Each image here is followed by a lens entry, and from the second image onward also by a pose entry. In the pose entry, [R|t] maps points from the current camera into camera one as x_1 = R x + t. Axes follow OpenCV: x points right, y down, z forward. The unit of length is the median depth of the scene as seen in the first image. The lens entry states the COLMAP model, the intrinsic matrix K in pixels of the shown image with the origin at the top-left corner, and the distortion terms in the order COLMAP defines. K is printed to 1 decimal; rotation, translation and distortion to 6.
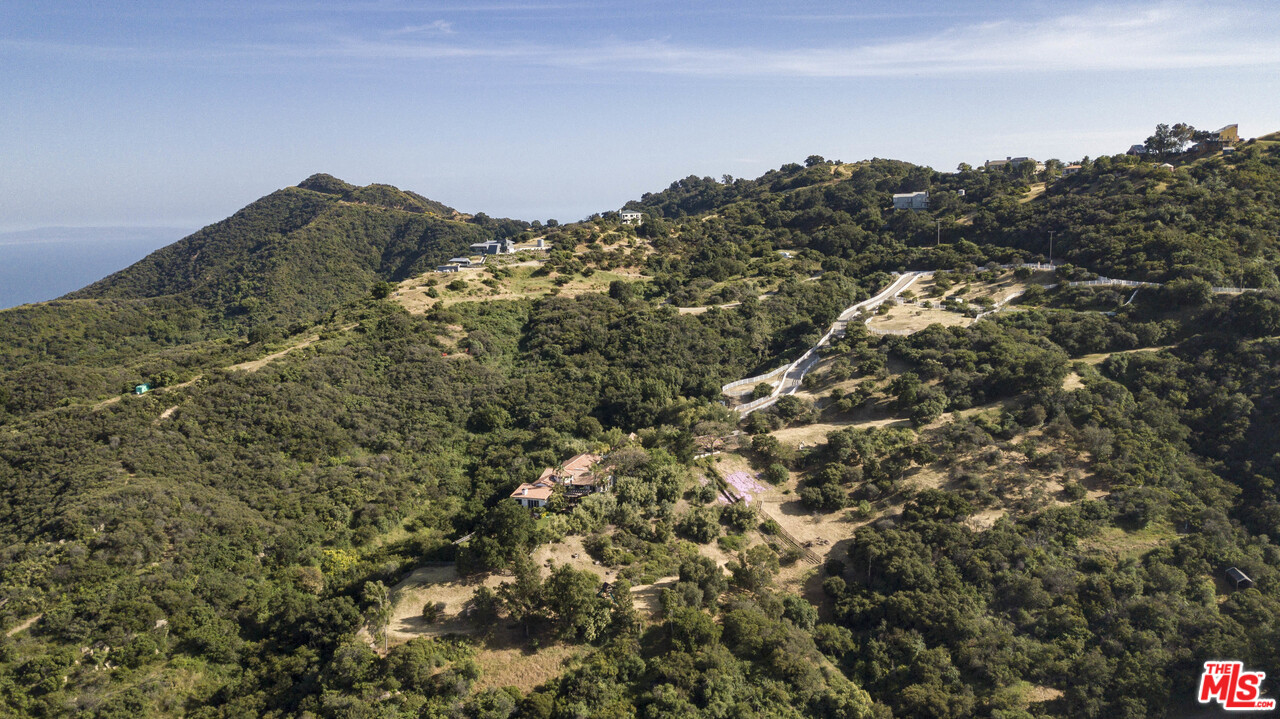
lens RADIAL K [[967.0, 0, 640.0], [0, 967.0, 359.5], [0, 0, 1]] dist [0.065315, -0.113239]
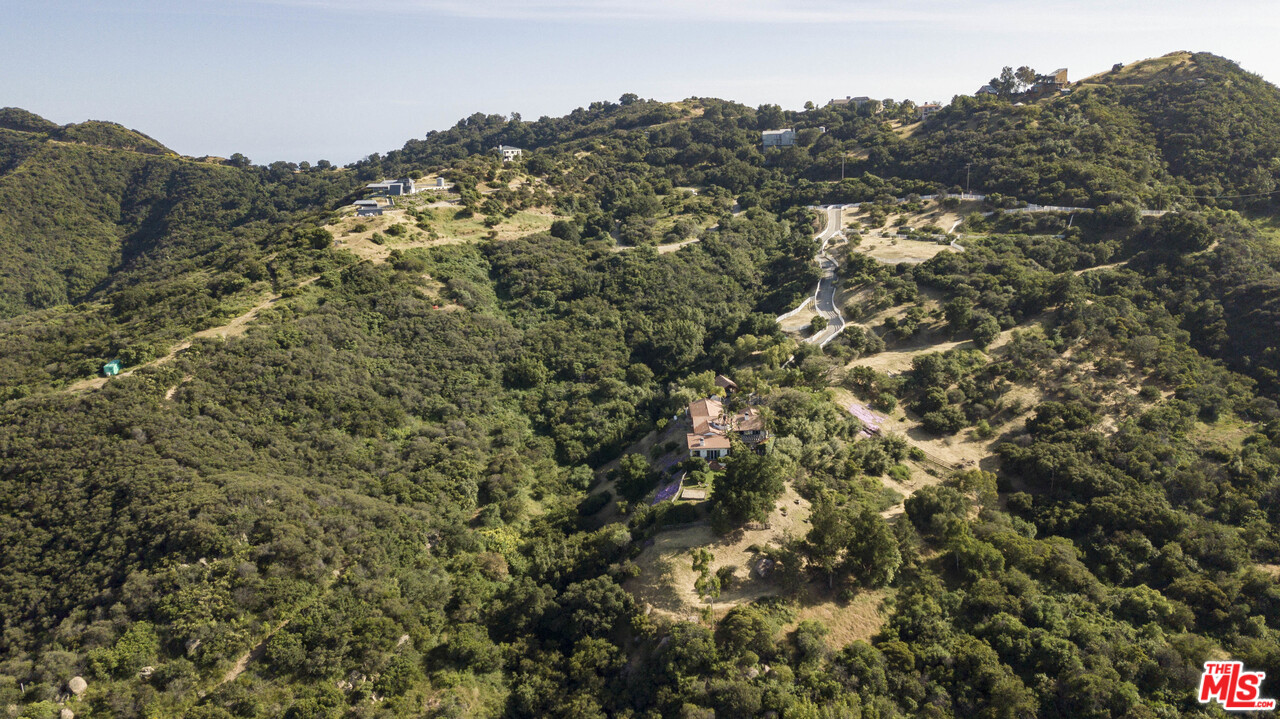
lens RADIAL K [[972.5, 0, 640.0], [0, 972.5, 359.5], [0, 0, 1]] dist [0.007156, 0.000277]
pose [[0.944936, -0.071672, 0.319311, -0.292439], [0.053906, 0.996484, 0.064145, -0.003863], [-0.322785, -0.043400, 0.945477, 0.088264]]
